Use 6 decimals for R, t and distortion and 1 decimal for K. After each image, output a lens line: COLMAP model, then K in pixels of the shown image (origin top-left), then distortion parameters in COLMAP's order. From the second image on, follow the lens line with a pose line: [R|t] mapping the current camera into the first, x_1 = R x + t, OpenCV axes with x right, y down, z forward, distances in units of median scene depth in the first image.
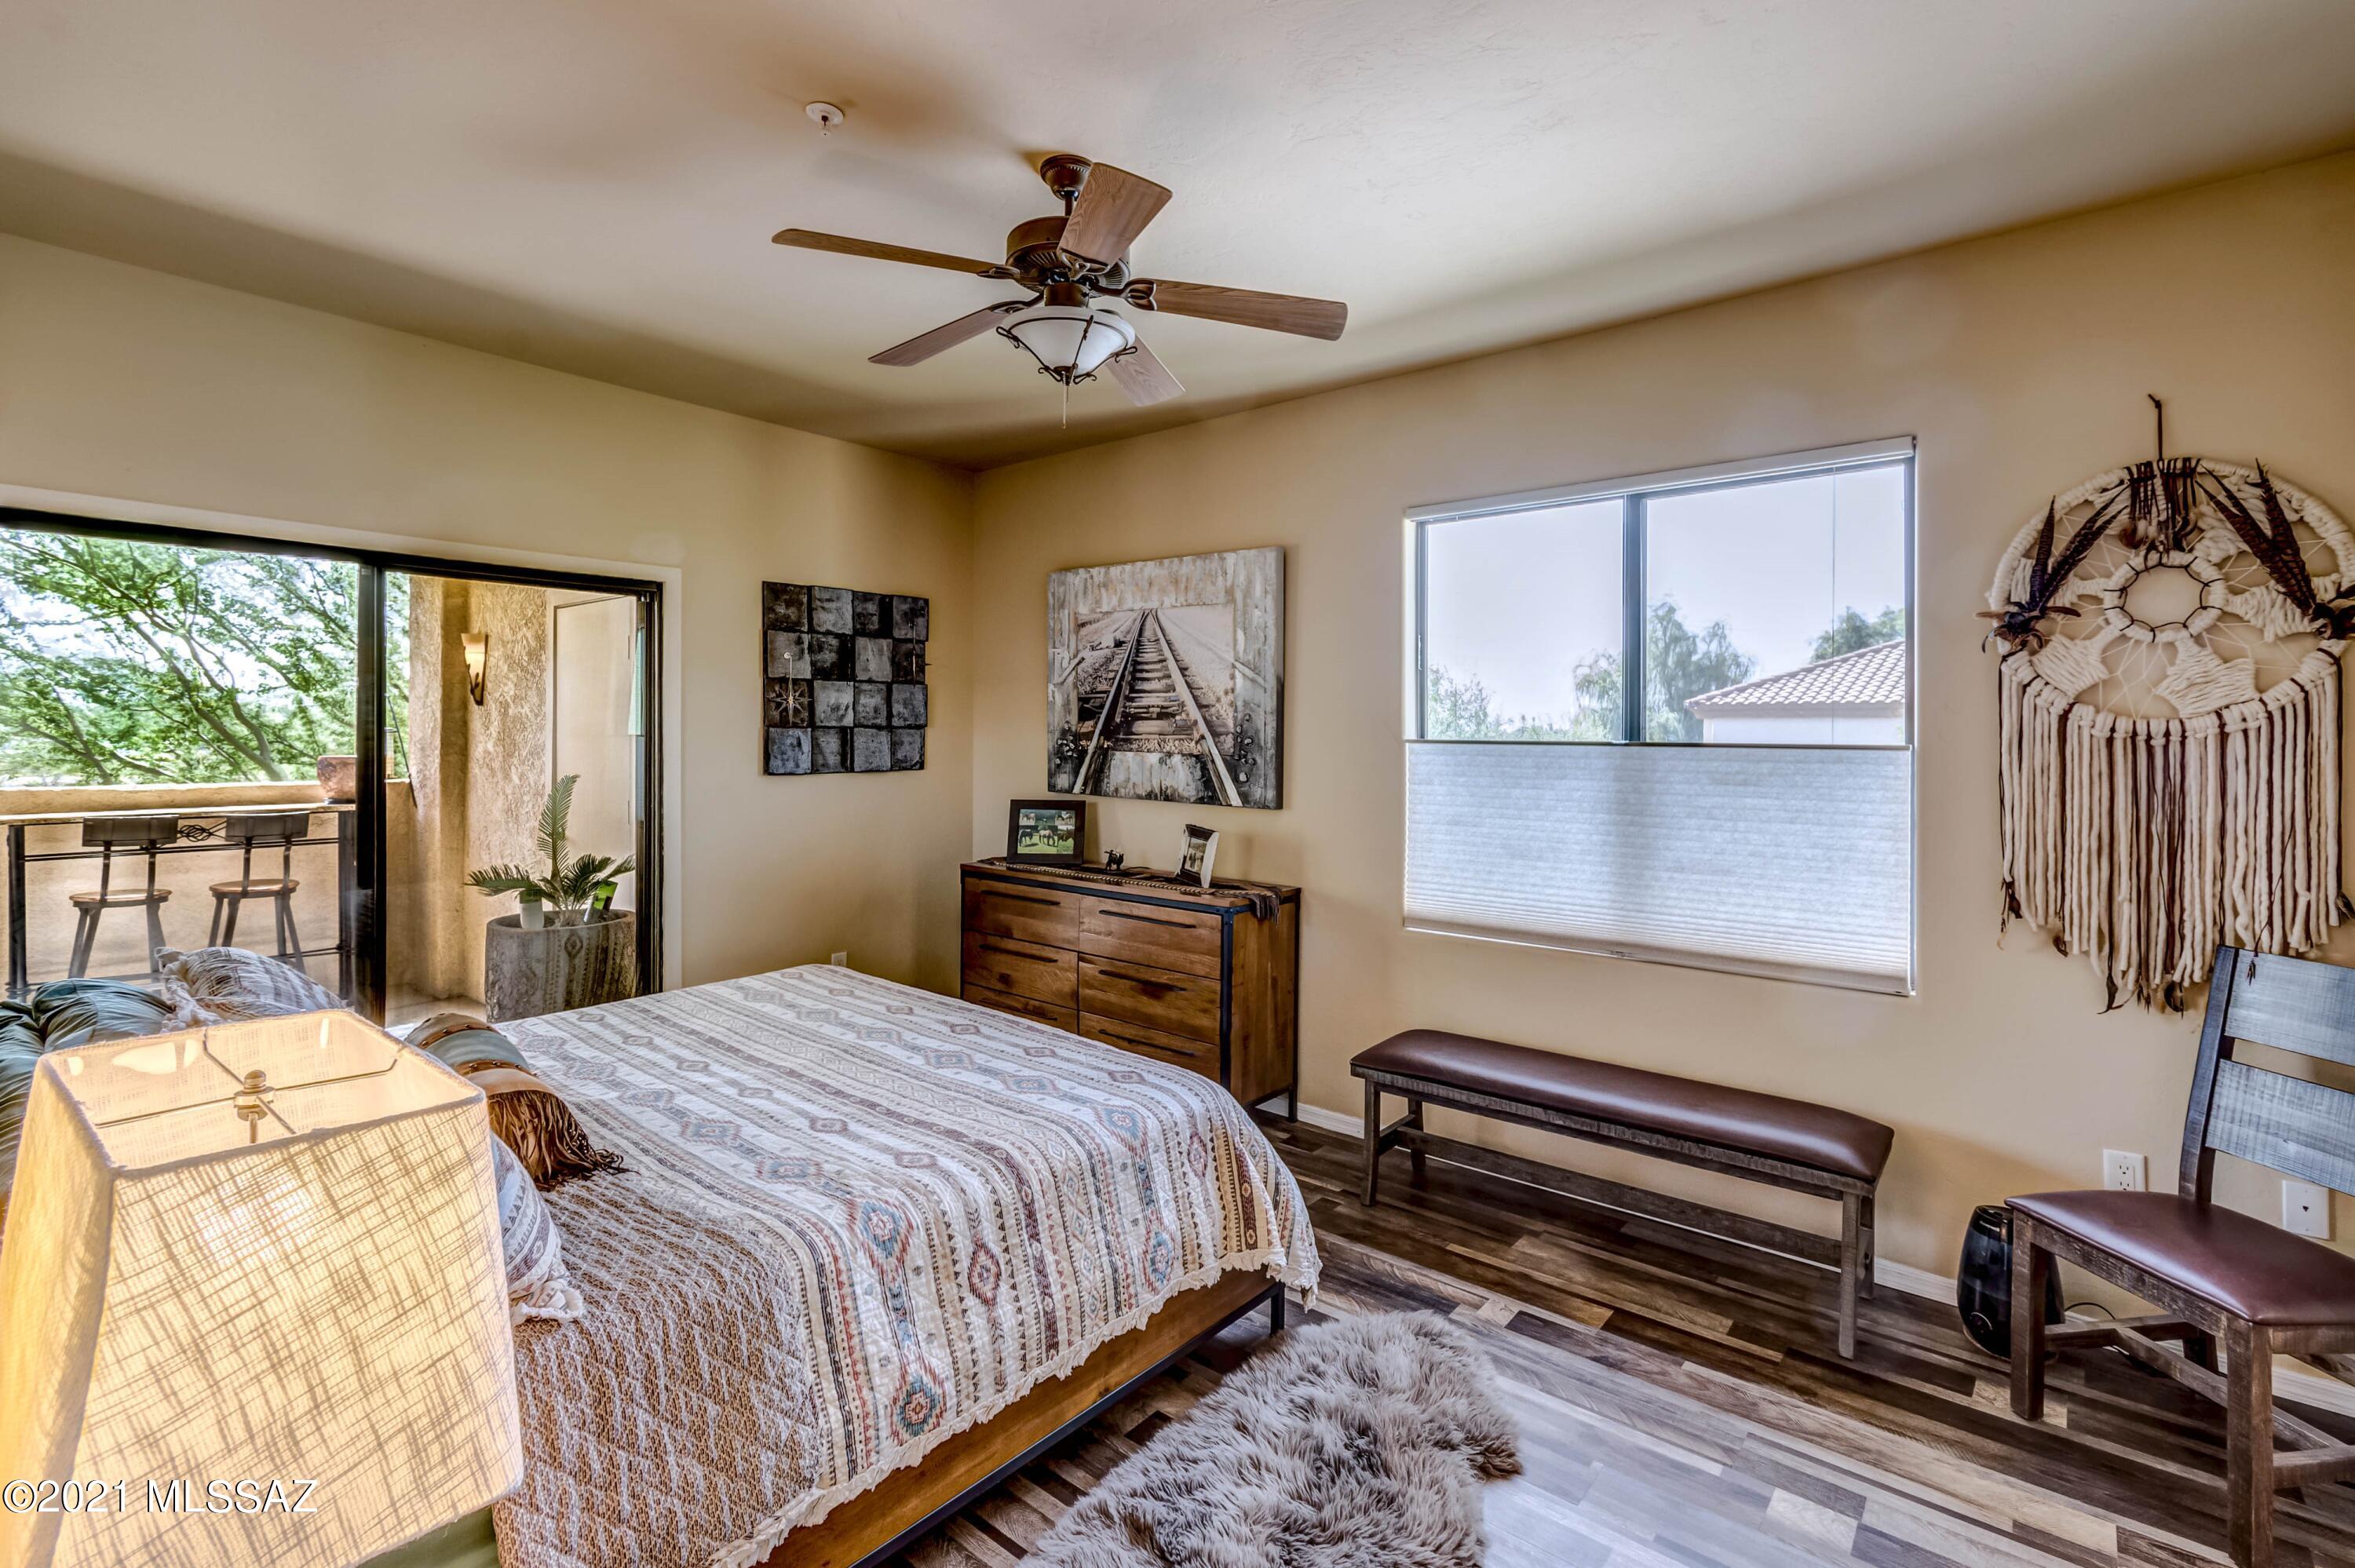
lens RADIAL K [[1062.5, 0, 1186.8], [0, 1062.5, 731.2], [0, 0, 1]] dist [0.001014, 0.000150]
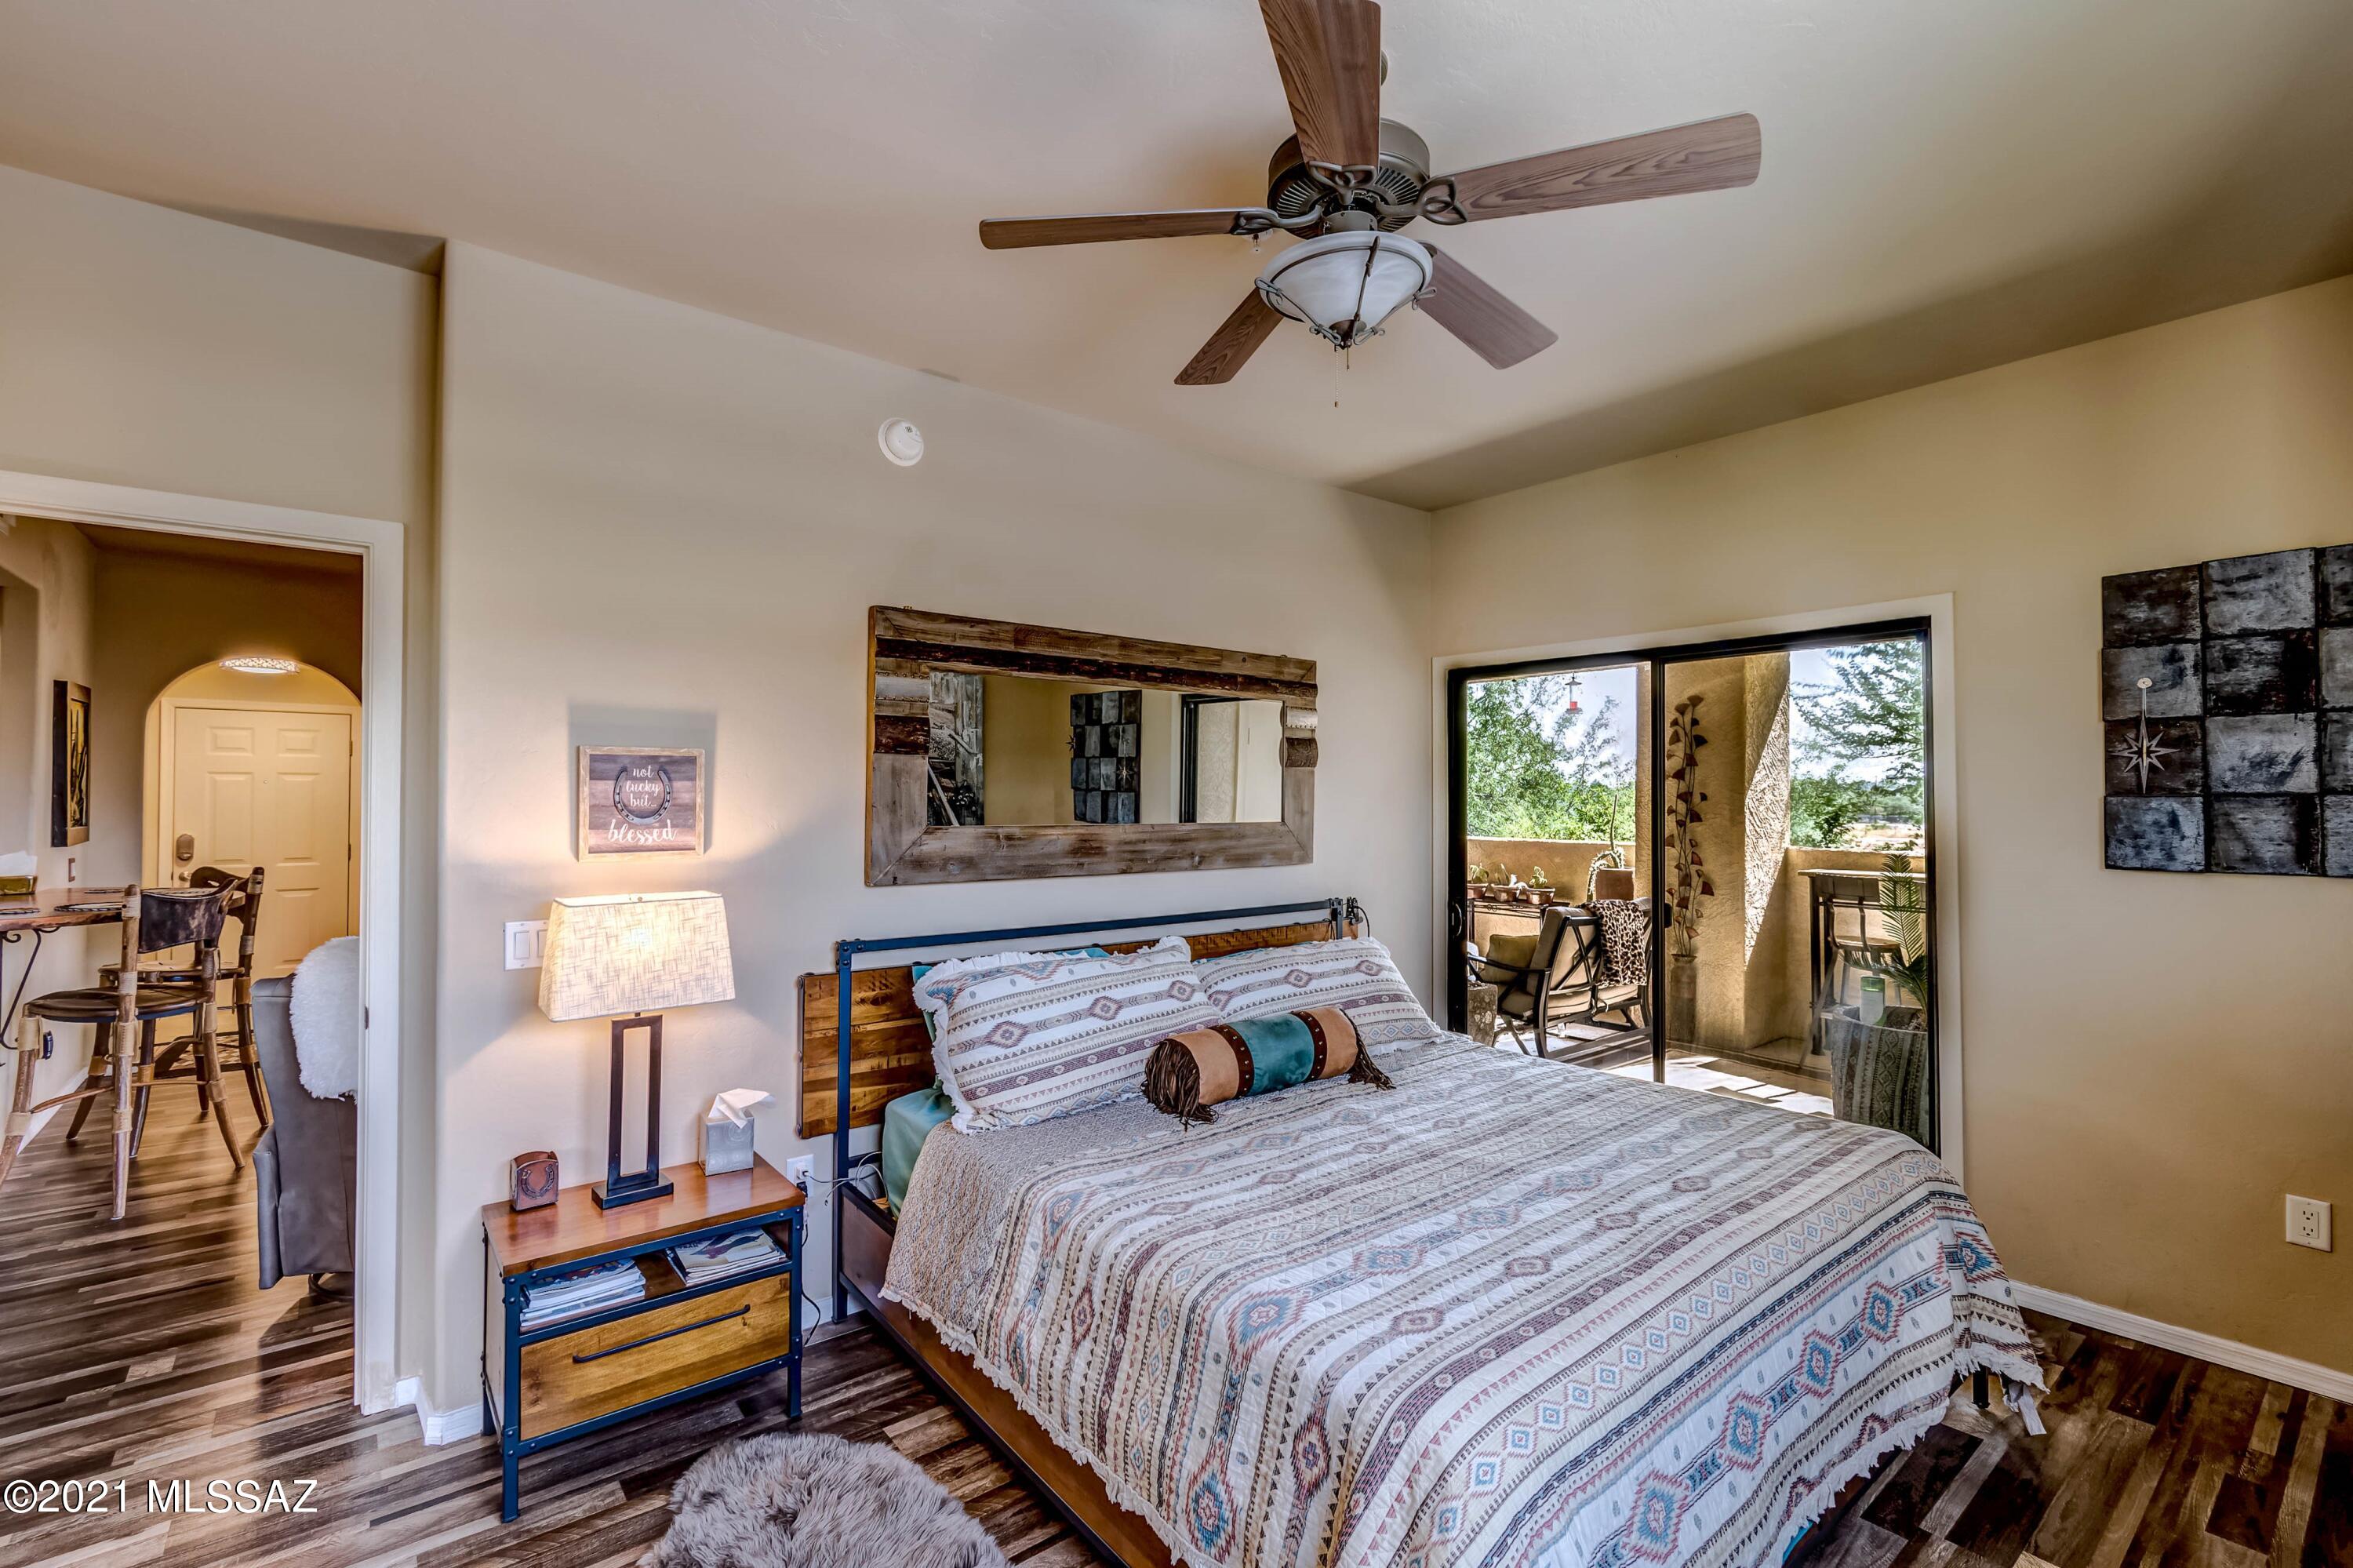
lens RADIAL K [[1035.9, 0, 1191.8], [0, 1035.9, 778.7], [0, 0, 1]] dist [0.000429, -0.000262]
pose [[-0.189952, -0.028205, -0.981388, 0.343087], [-0.000759, 0.999591, -0.028581, 0.004364], [0.981793, -0.004684, -0.189896, 0.553616]]
